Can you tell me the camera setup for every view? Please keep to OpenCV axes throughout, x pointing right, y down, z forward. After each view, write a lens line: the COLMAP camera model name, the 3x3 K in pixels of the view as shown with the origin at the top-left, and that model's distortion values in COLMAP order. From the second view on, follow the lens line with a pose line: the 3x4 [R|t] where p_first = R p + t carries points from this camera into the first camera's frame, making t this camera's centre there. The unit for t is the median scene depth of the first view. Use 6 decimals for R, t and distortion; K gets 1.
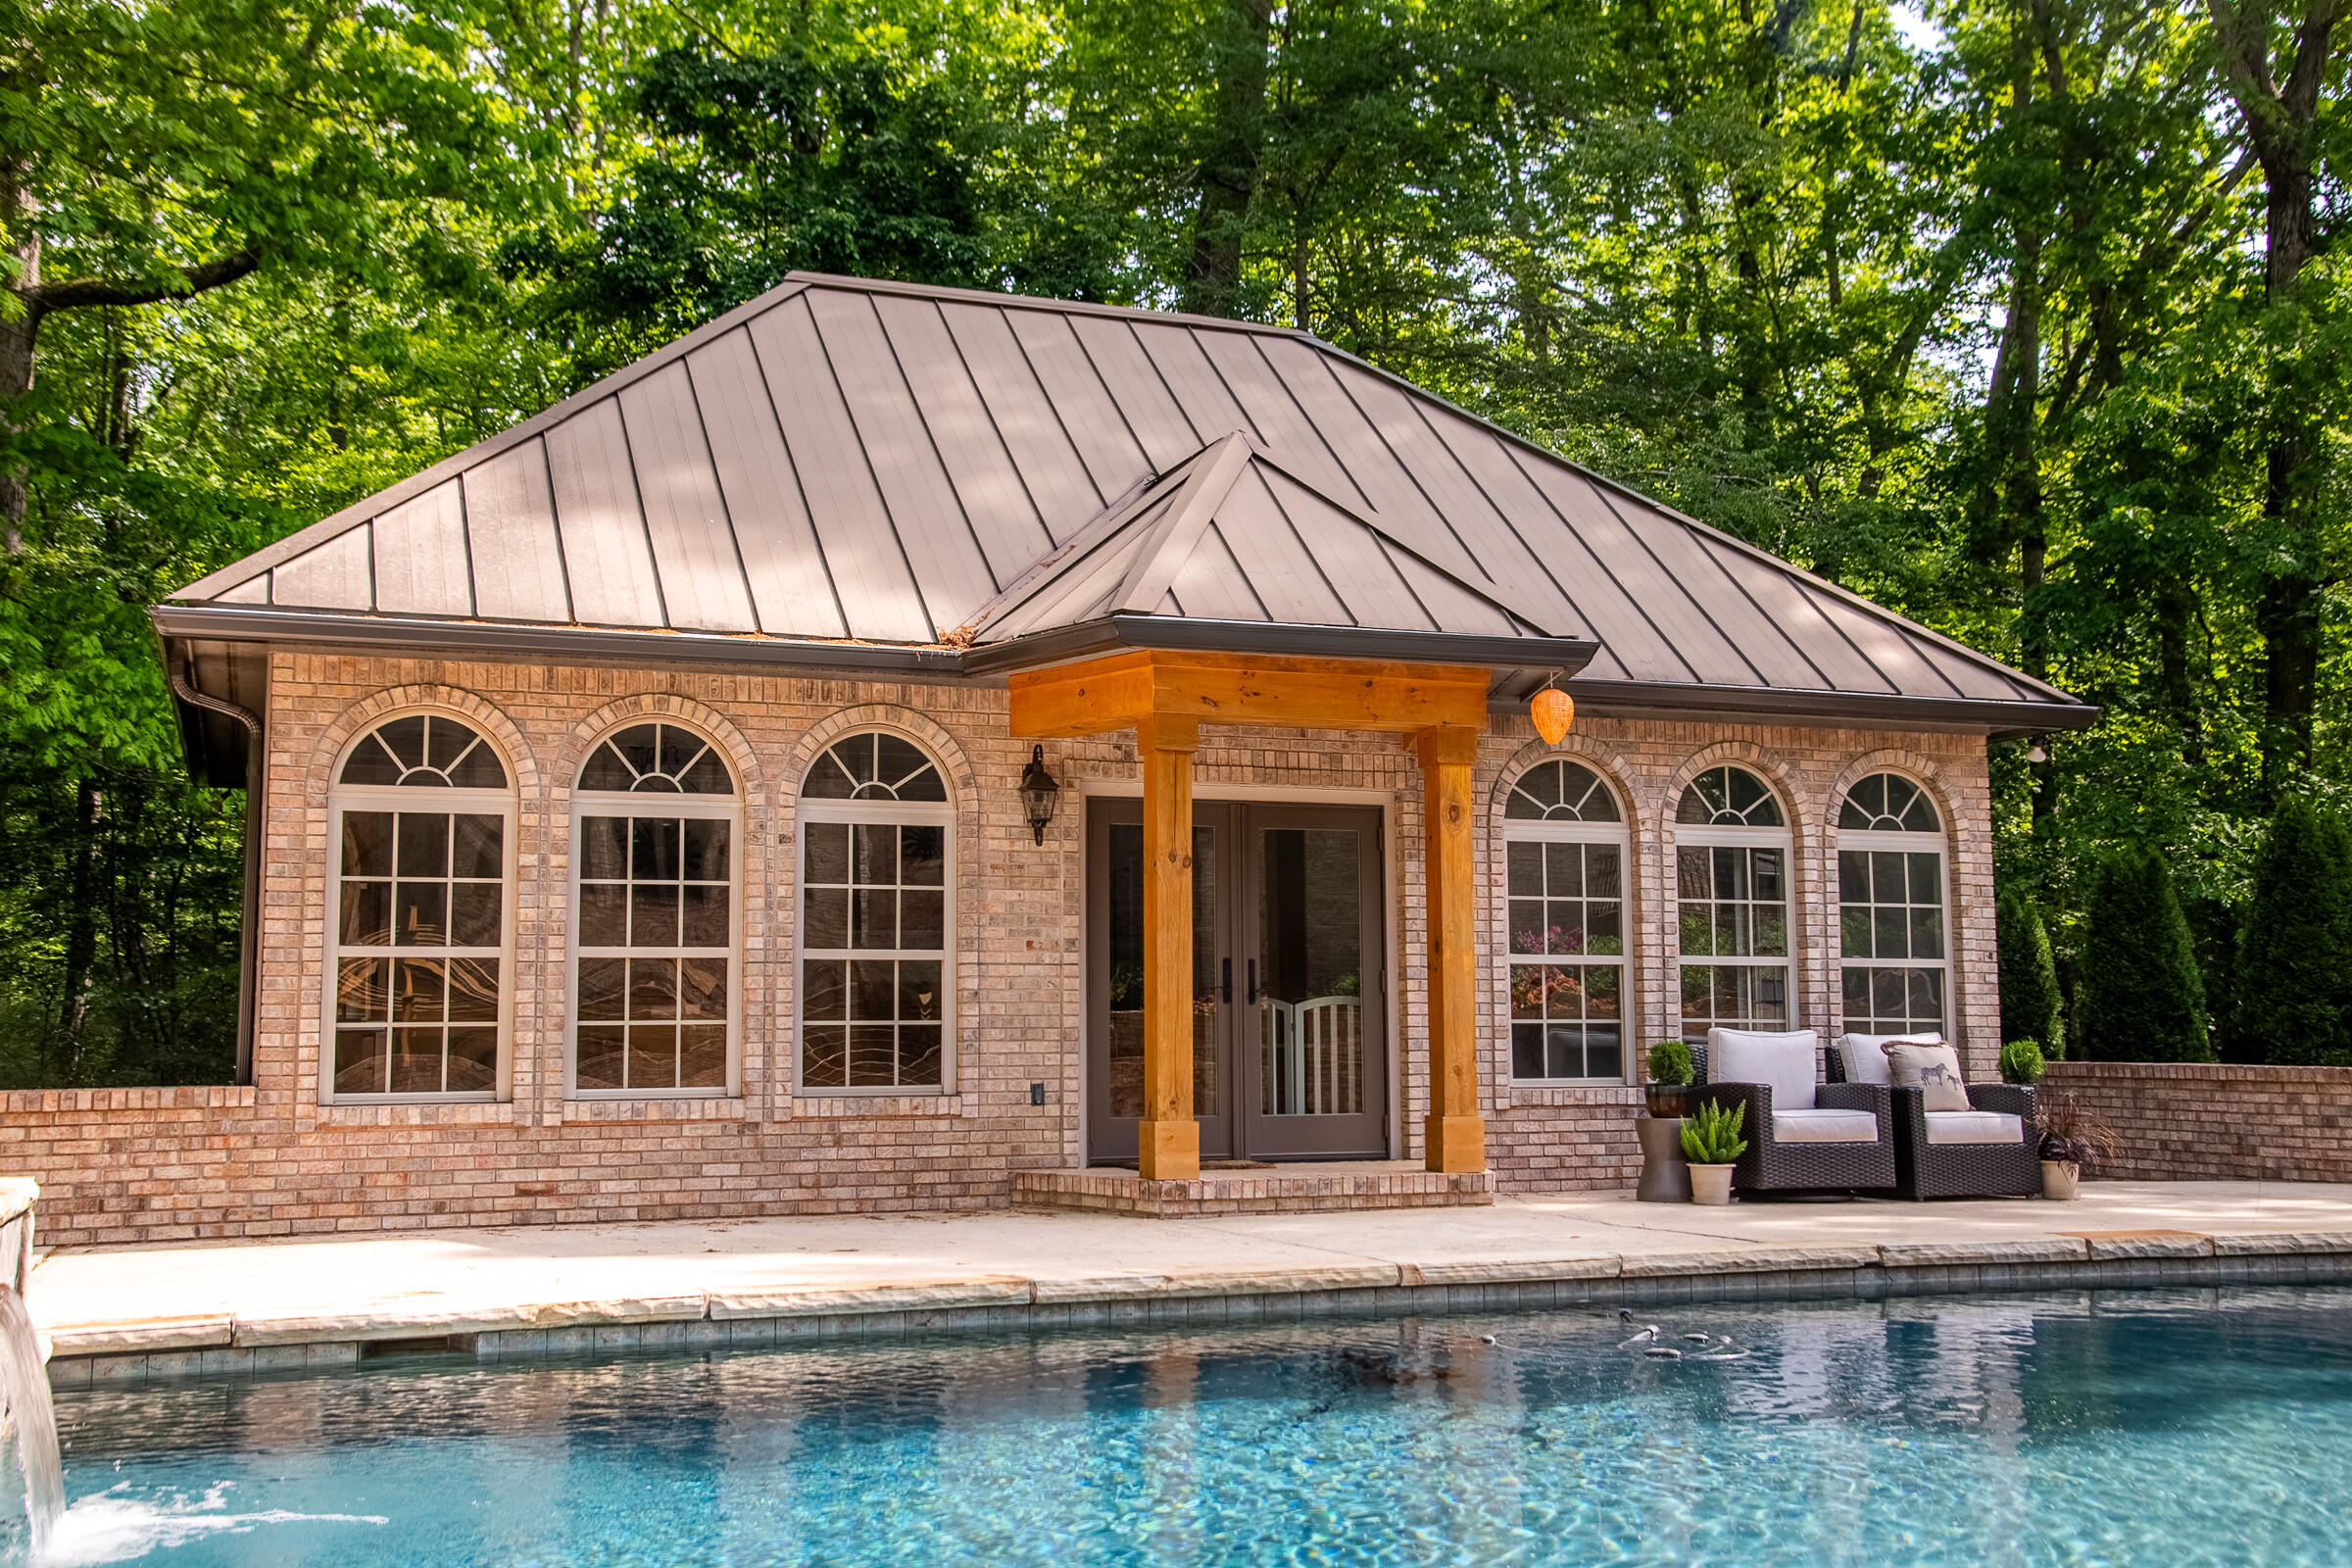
lens RADIAL K [[2409.7, 0, 1120.7], [0, 2409.7, 823.3], [0, 0, 1]] dist [0.066938, 0.000000]
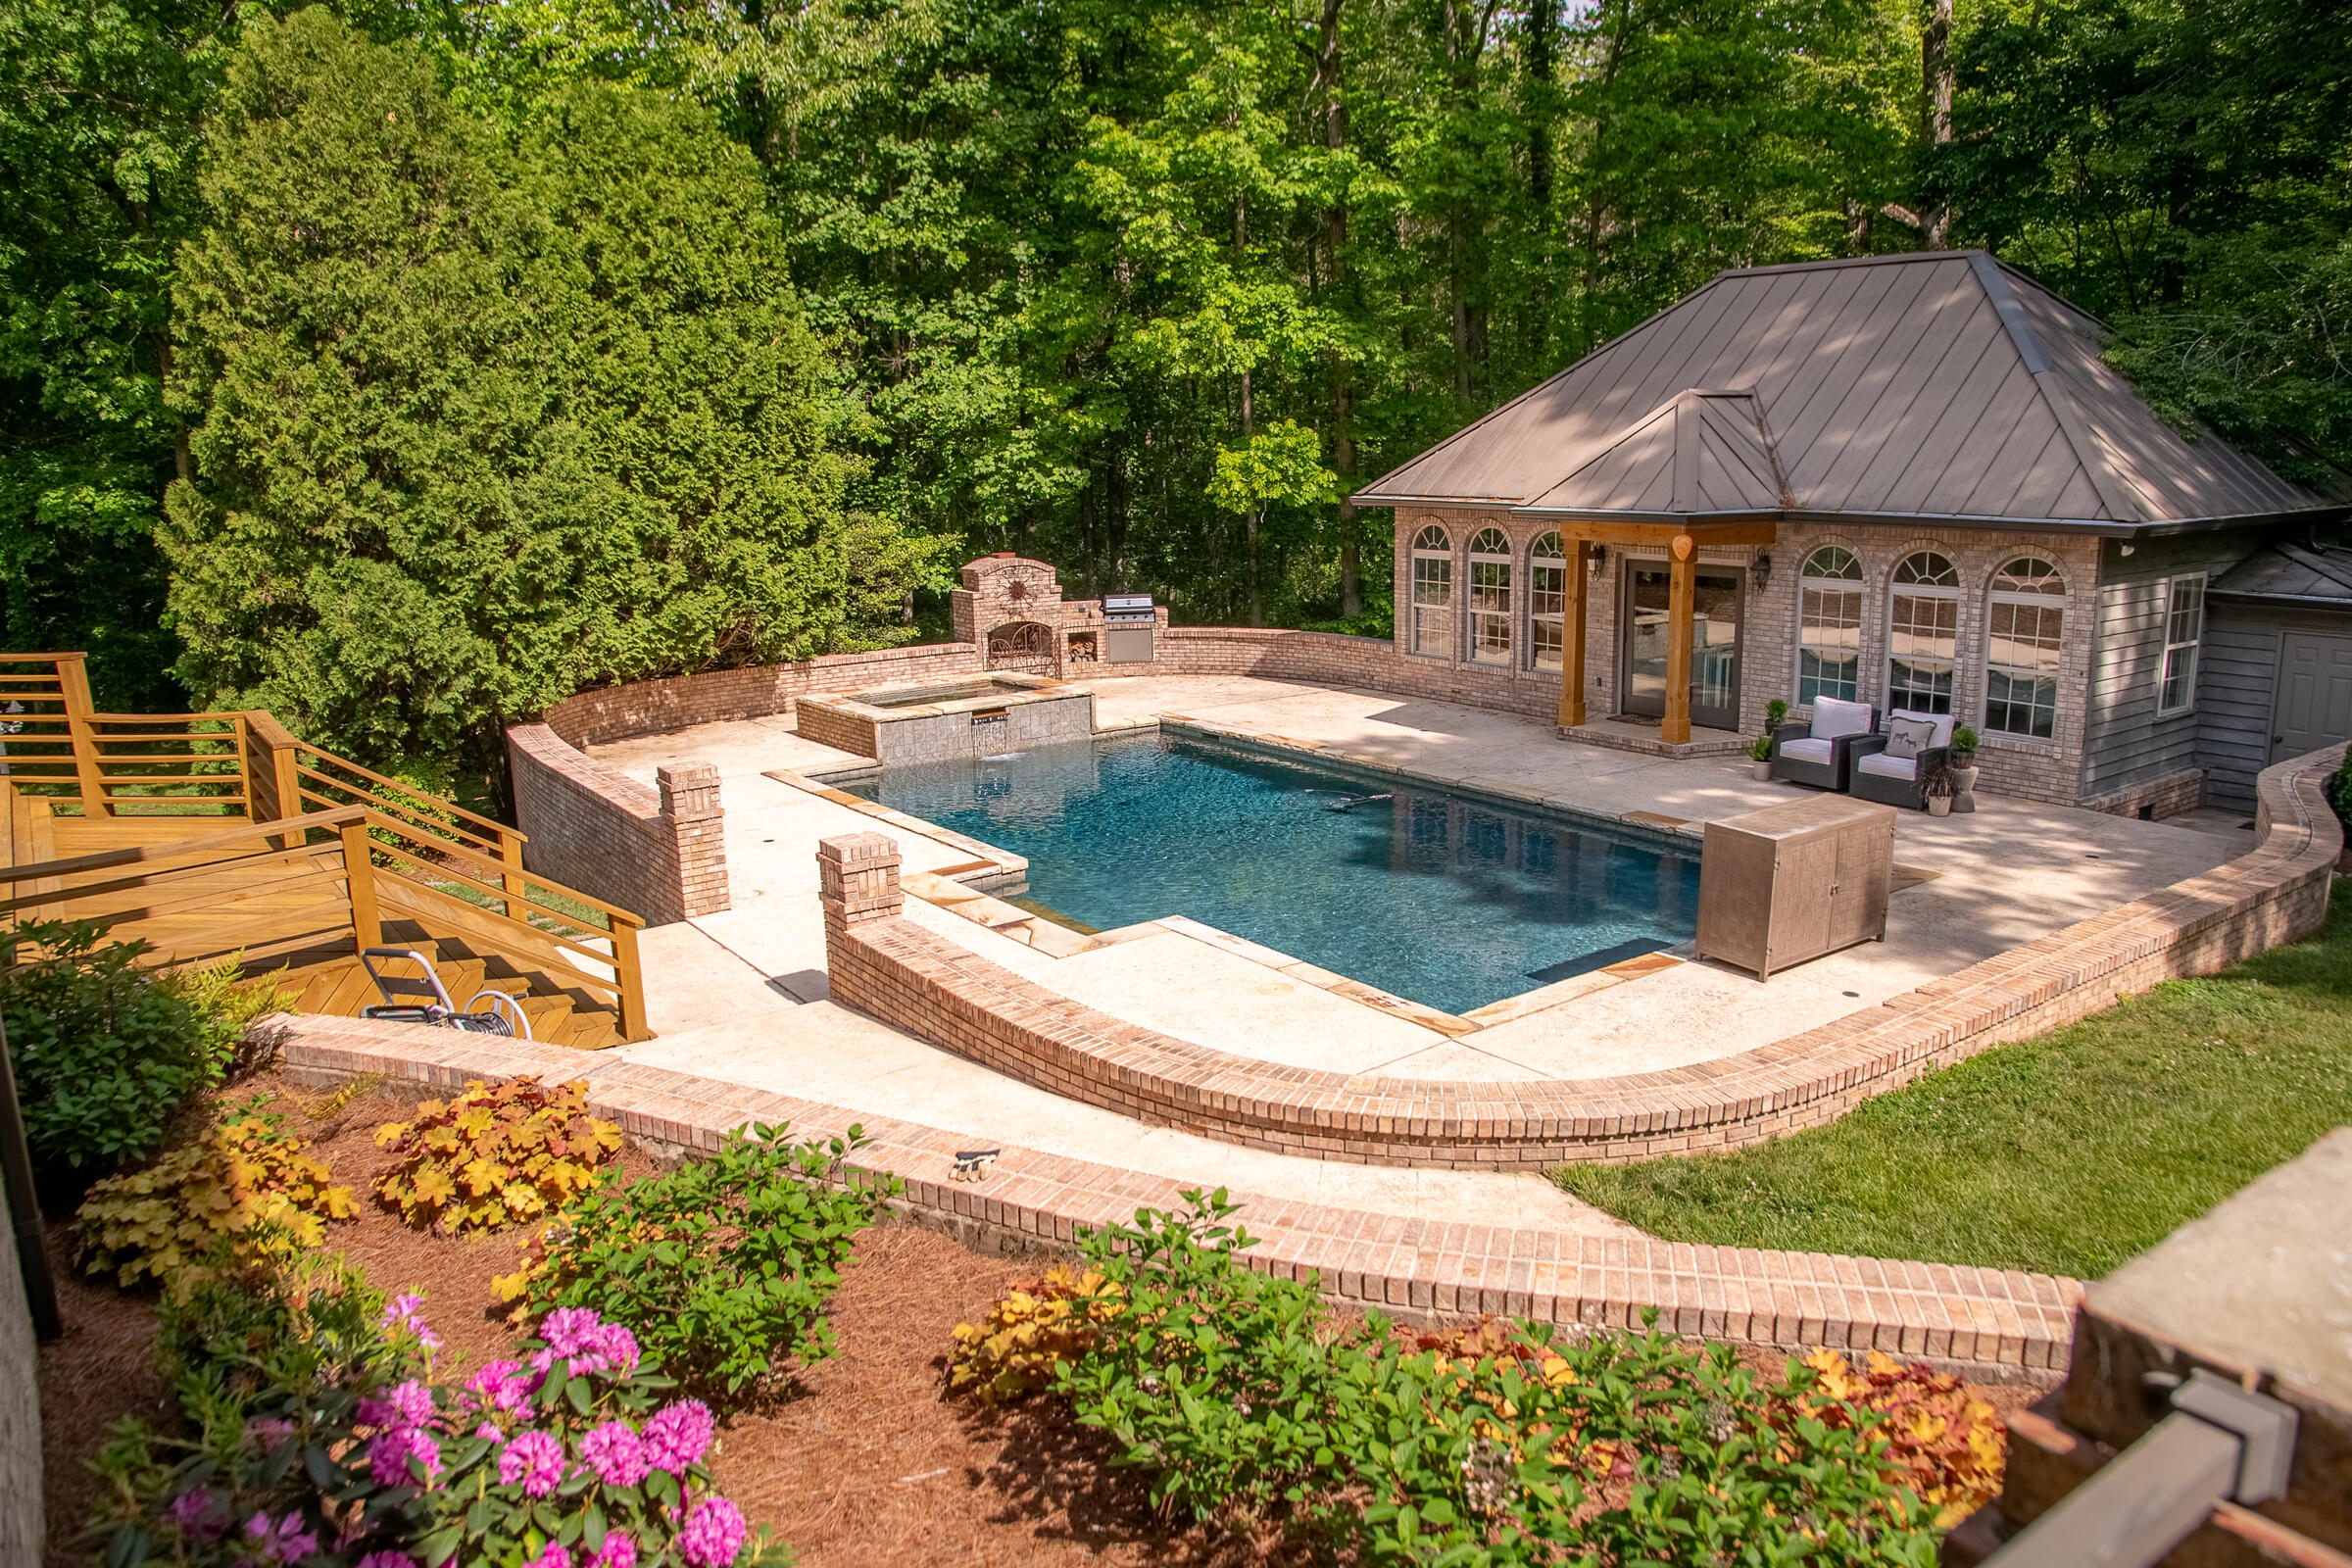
lens RADIAL K [[1630.3, 0, 1155.2], [0, 1630.3, 779.8], [0, 0, 1]] dist [-0.121818, 0.061310]
pose [[0.263905, 0.201188, -0.943333, 1.407545], [0.110781, 0.965211, 0.236845, -0.228680], [0.958166, -0.167008, 0.232436, 0.172397]]
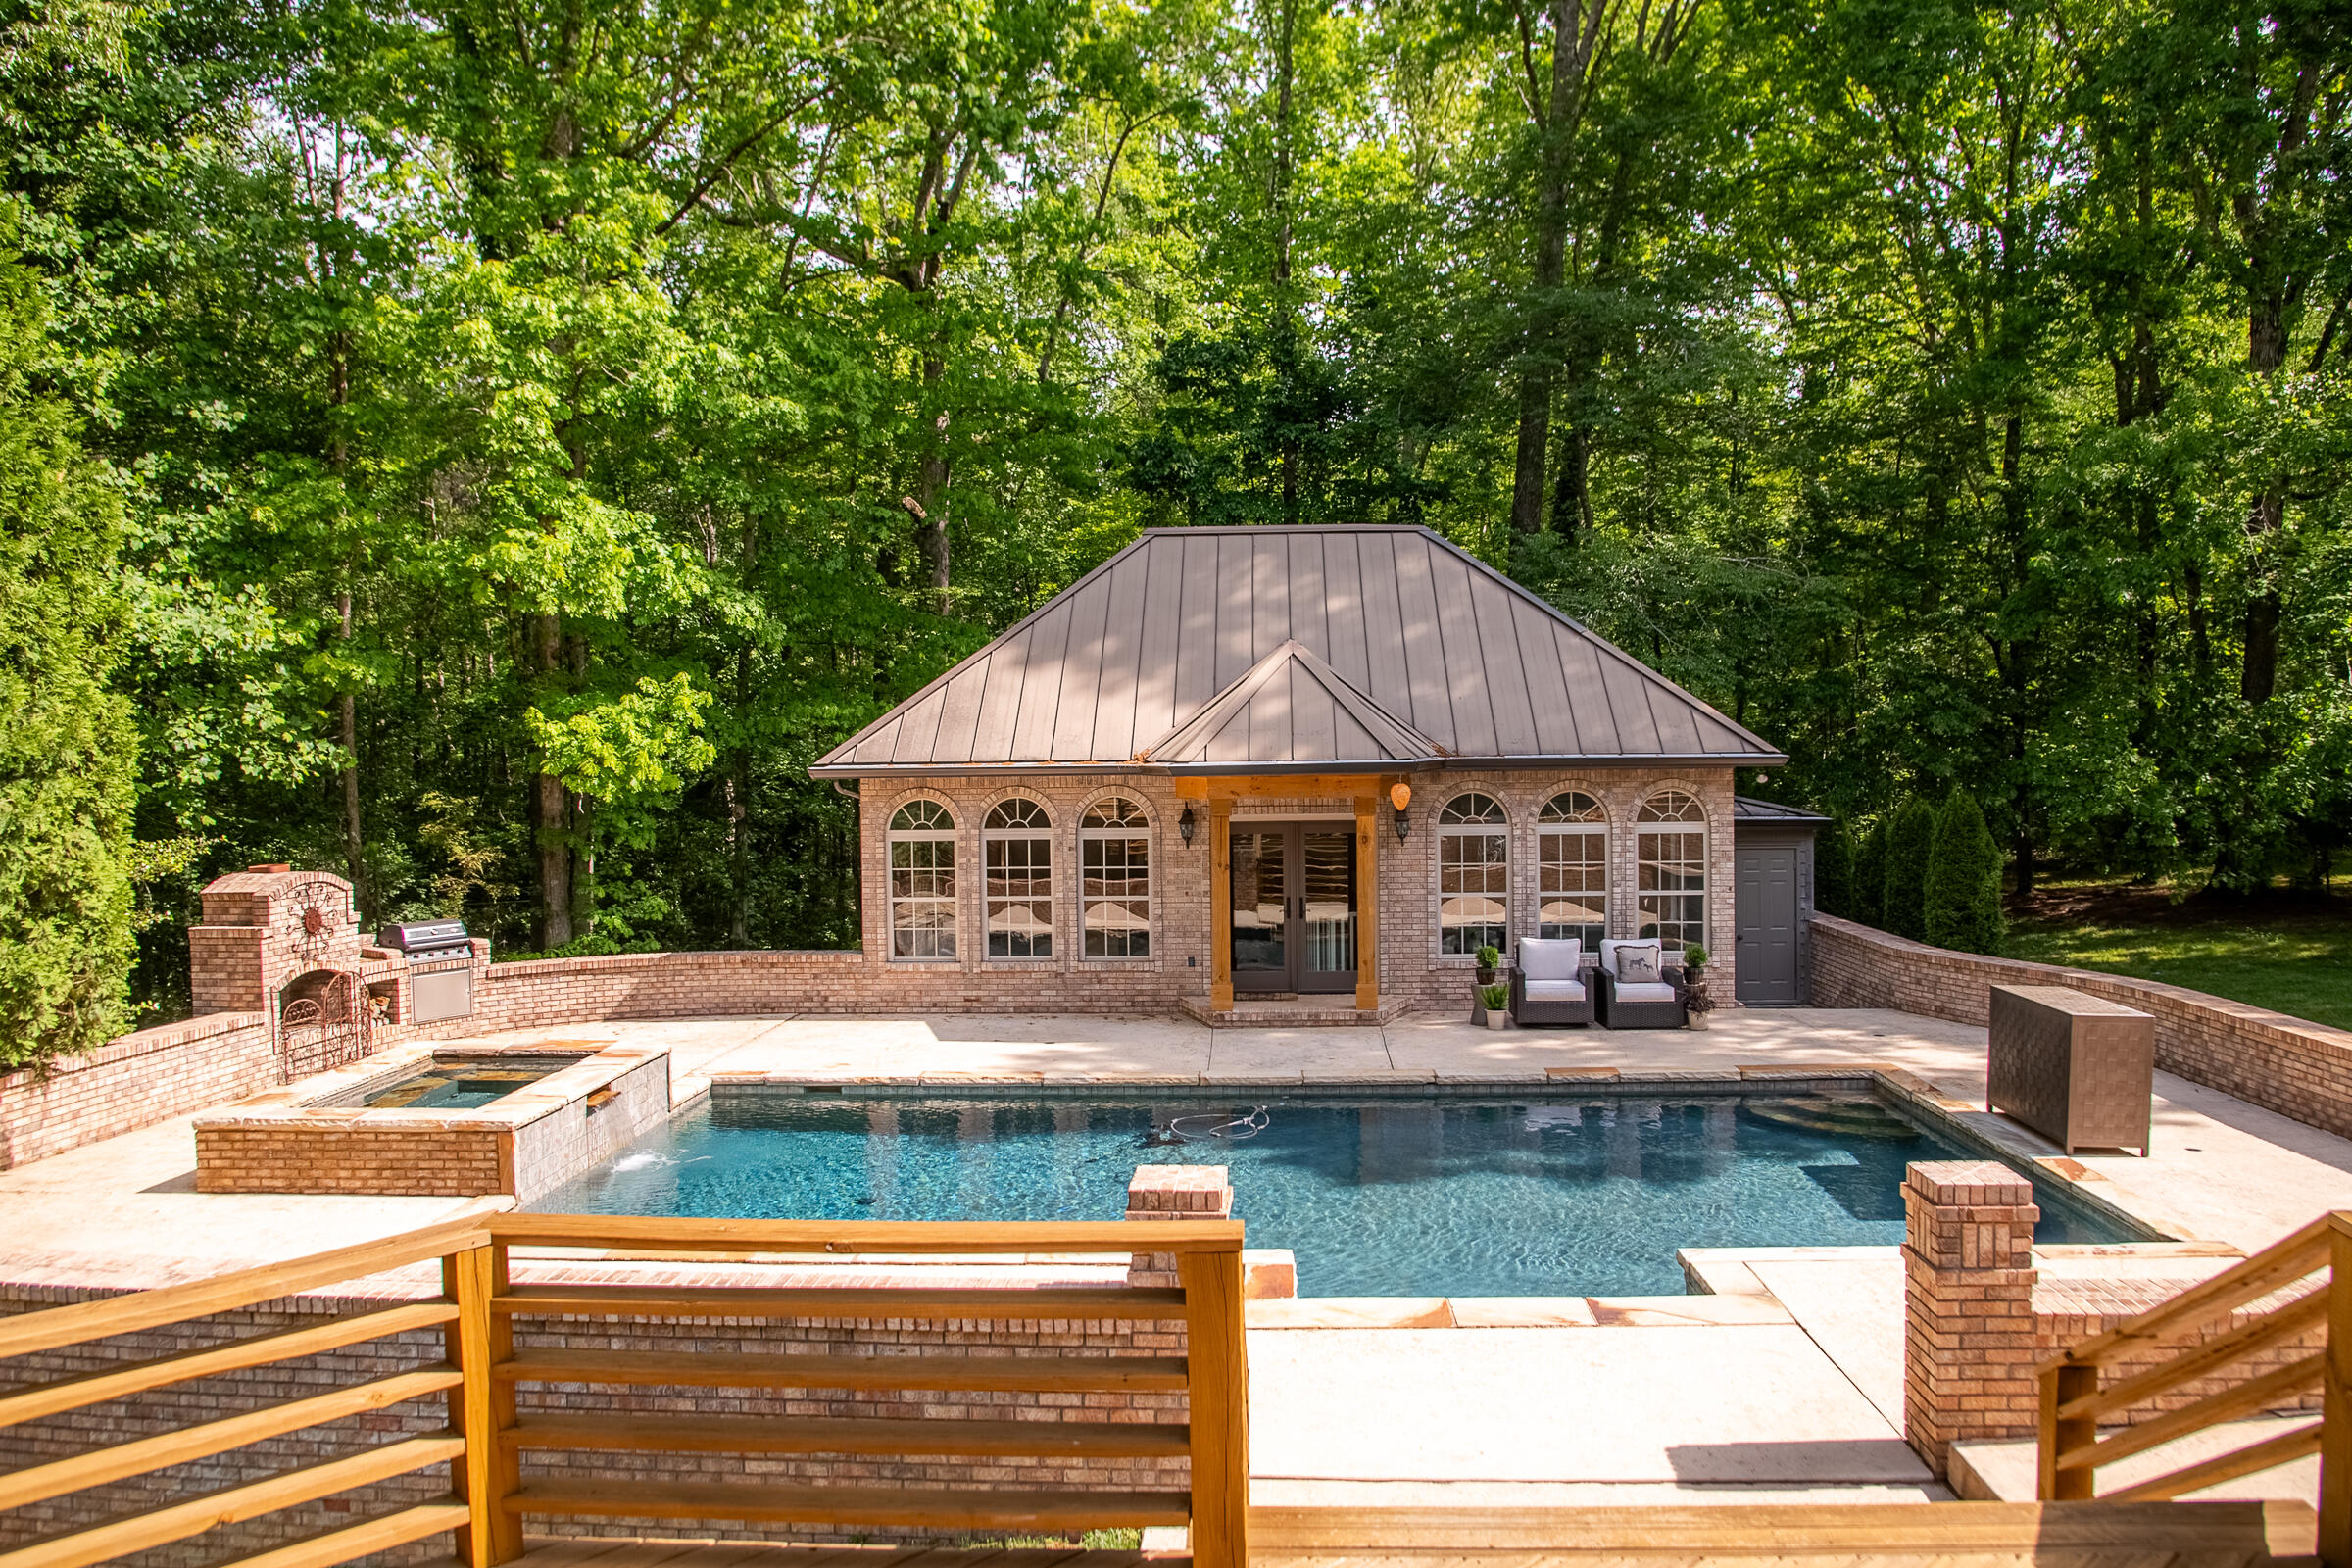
lens RADIAL K [[1630.3, 0, 1153.8], [0, 1630.3, 800.8], [0, 0, 1]] dist [-0.121818, 0.061310]
pose [[0.911615, 0.004265, -0.411023, 0.538166], [0.048072, 0.991978, 0.116911, -0.205192], [0.408224, -0.126337, 0.904097, -0.325032]]
